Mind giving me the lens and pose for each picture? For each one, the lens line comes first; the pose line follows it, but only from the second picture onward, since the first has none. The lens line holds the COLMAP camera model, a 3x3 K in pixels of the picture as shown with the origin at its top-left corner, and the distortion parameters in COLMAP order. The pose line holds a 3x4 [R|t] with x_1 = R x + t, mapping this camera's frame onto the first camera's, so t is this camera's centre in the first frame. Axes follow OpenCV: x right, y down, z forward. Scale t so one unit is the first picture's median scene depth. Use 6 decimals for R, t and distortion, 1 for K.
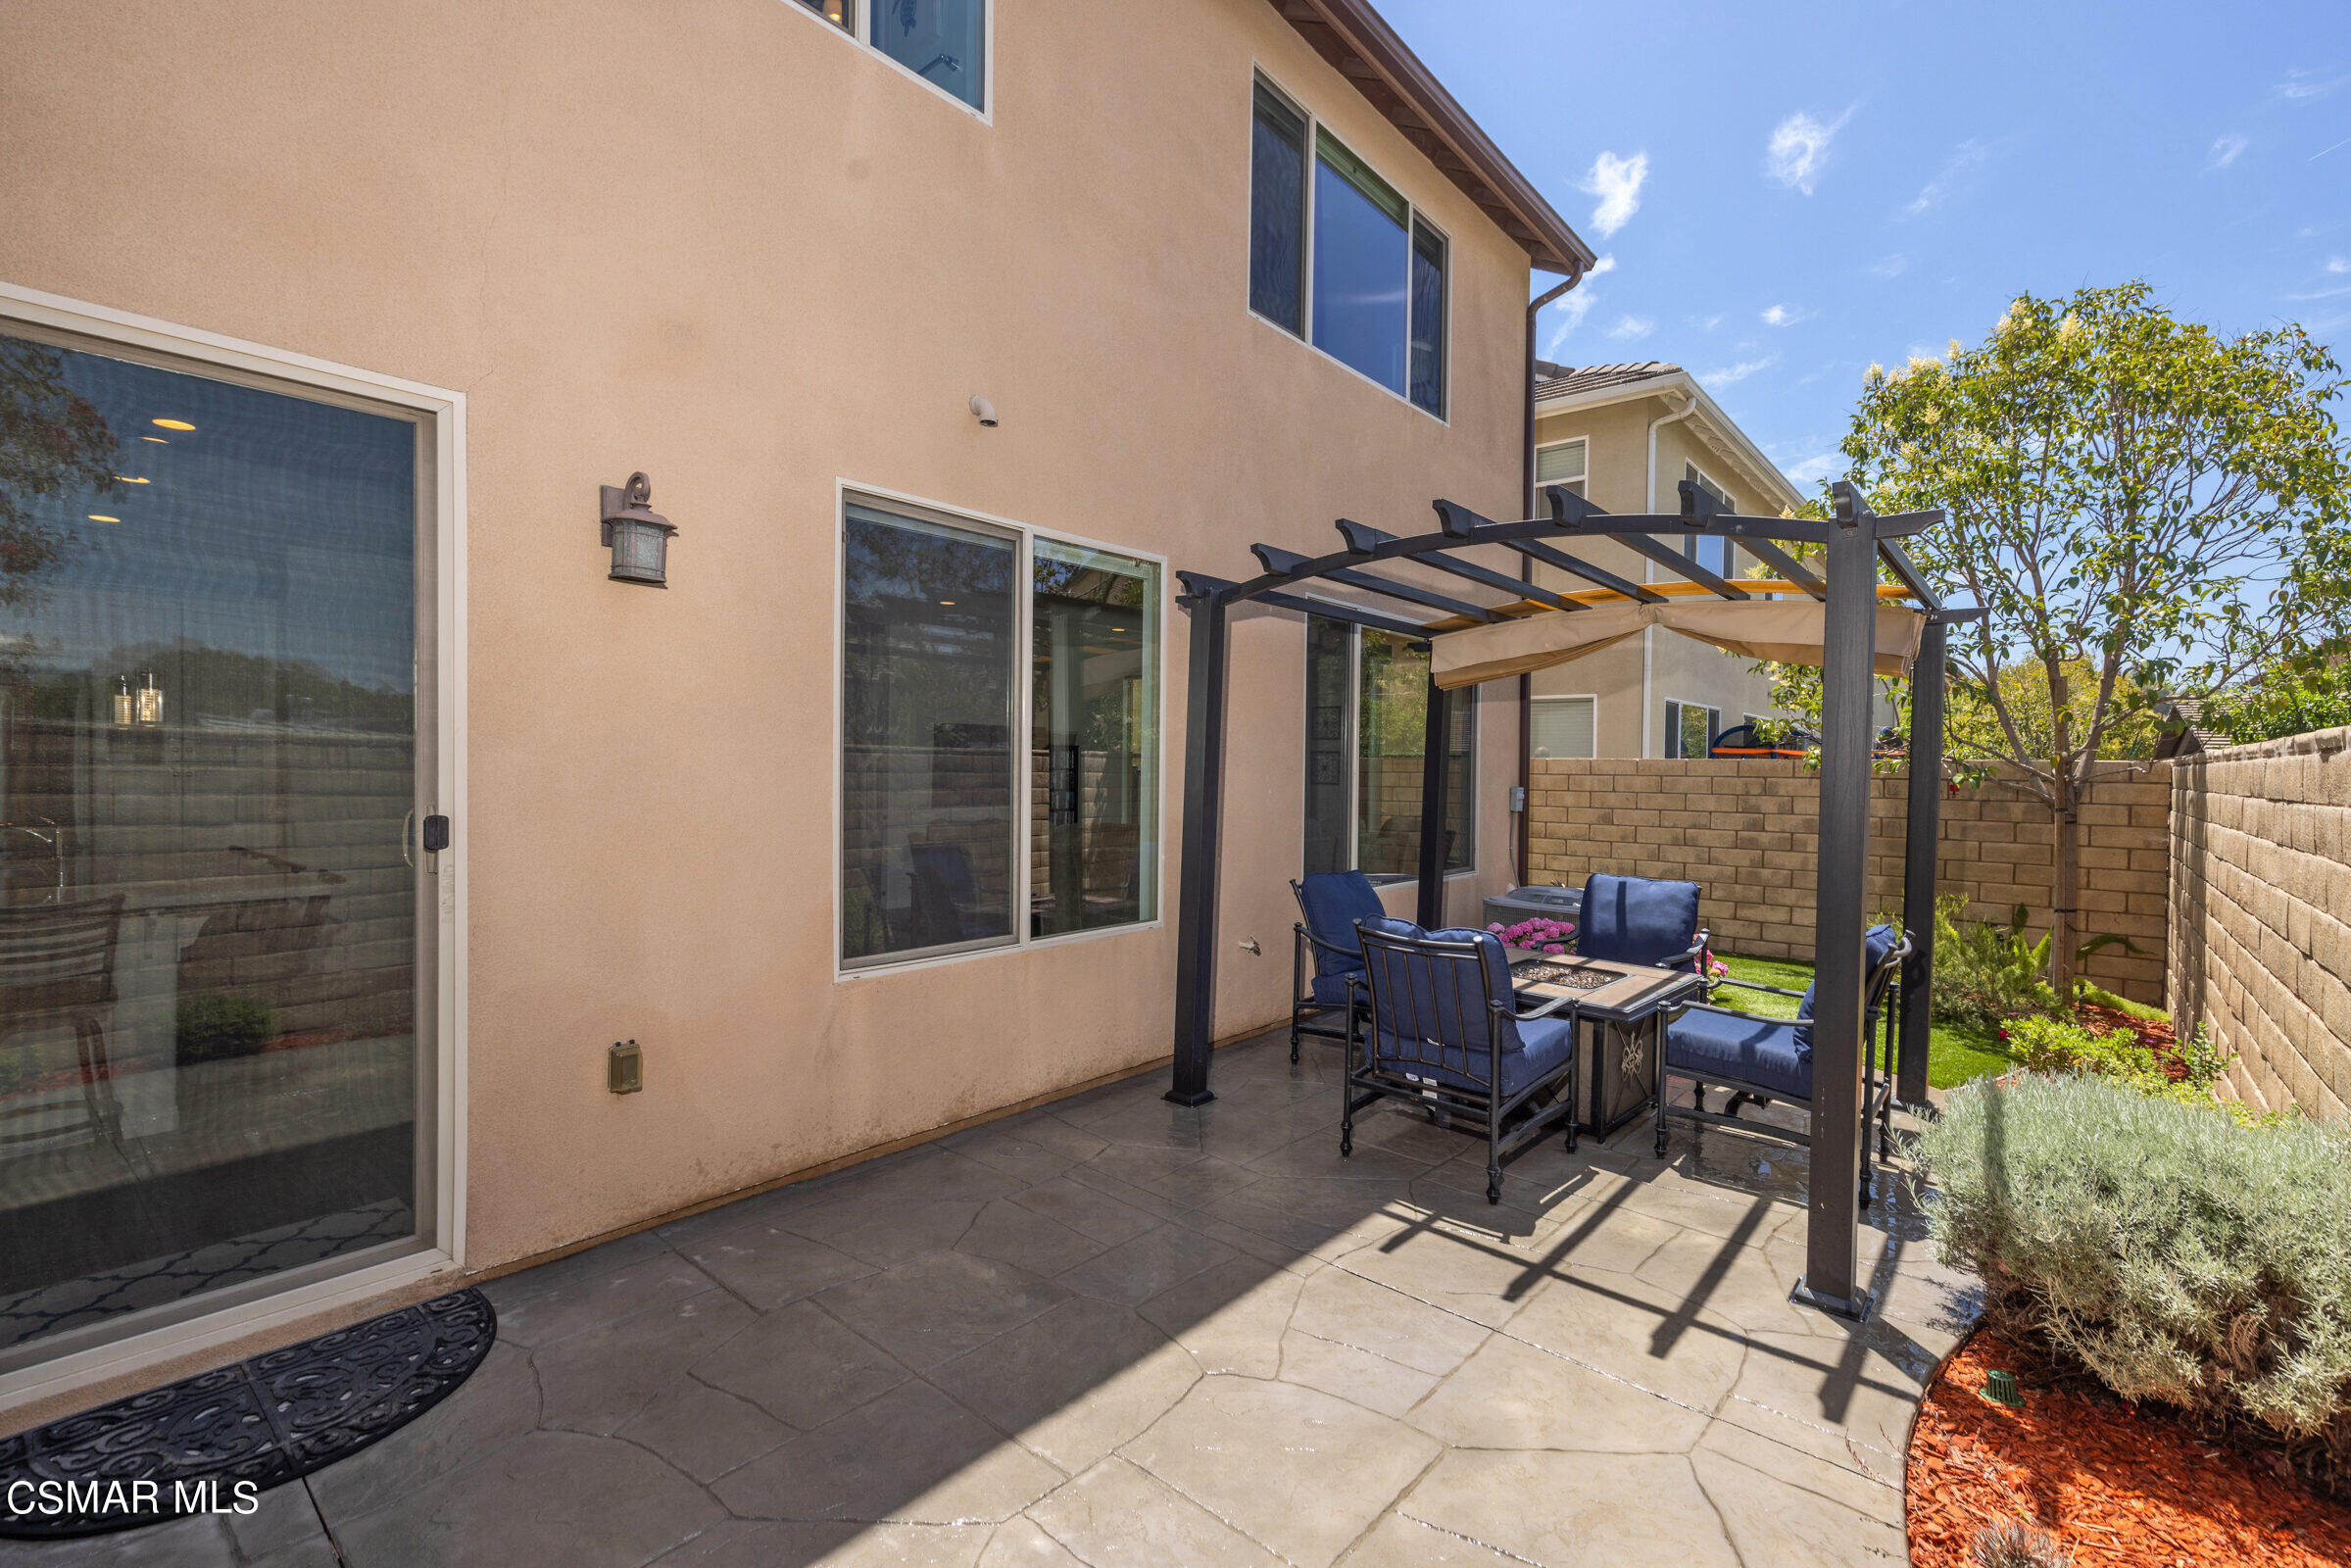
lens RADIAL K [[1059.7, 0, 1167.6], [0, 1059.7, 783.7], [0, 0, 1]] dist [-0.002191, -0.000409]
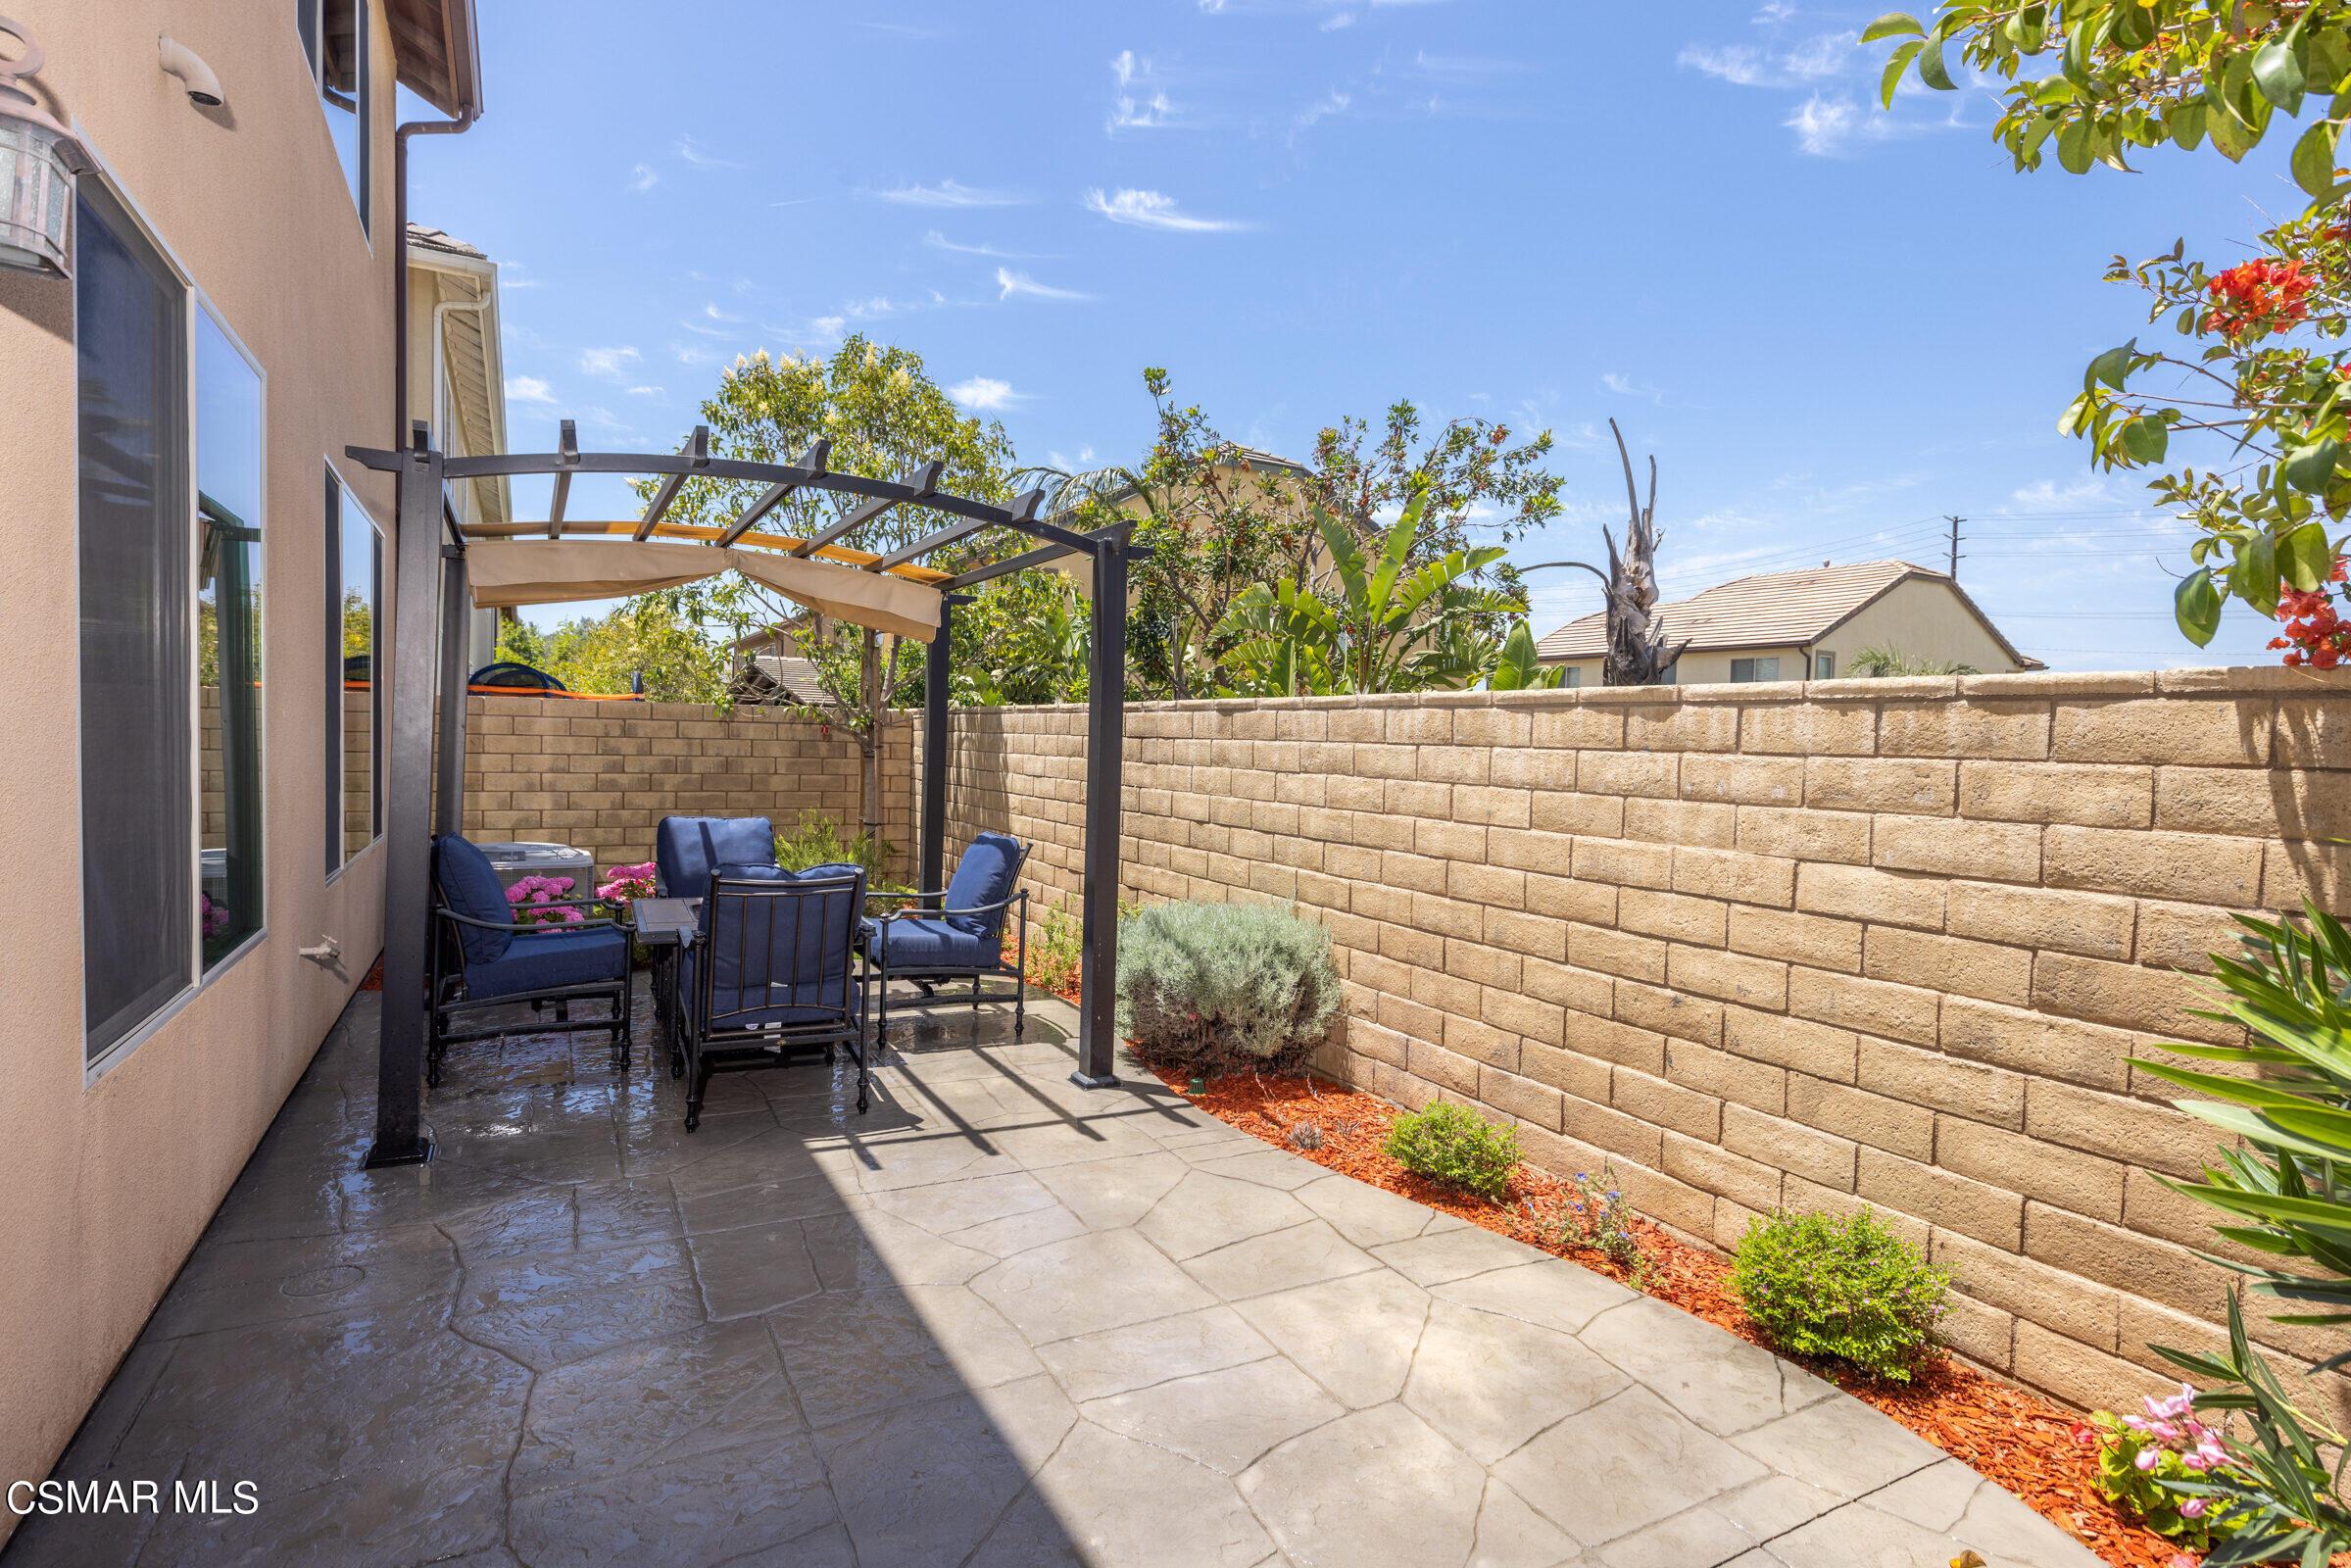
lens RADIAL K [[1148.5, 0, 1191.7], [0, 1148.5, 800.3], [0, 0, 1]] dist [-0.016842, -0.000037]
pose [[0.335778, -0.055108, 0.940328, -0.688241], [-0.006312, 0.998133, 0.060750, 0.003193], [-0.941920, -0.026334, 0.334803, 0.308947]]
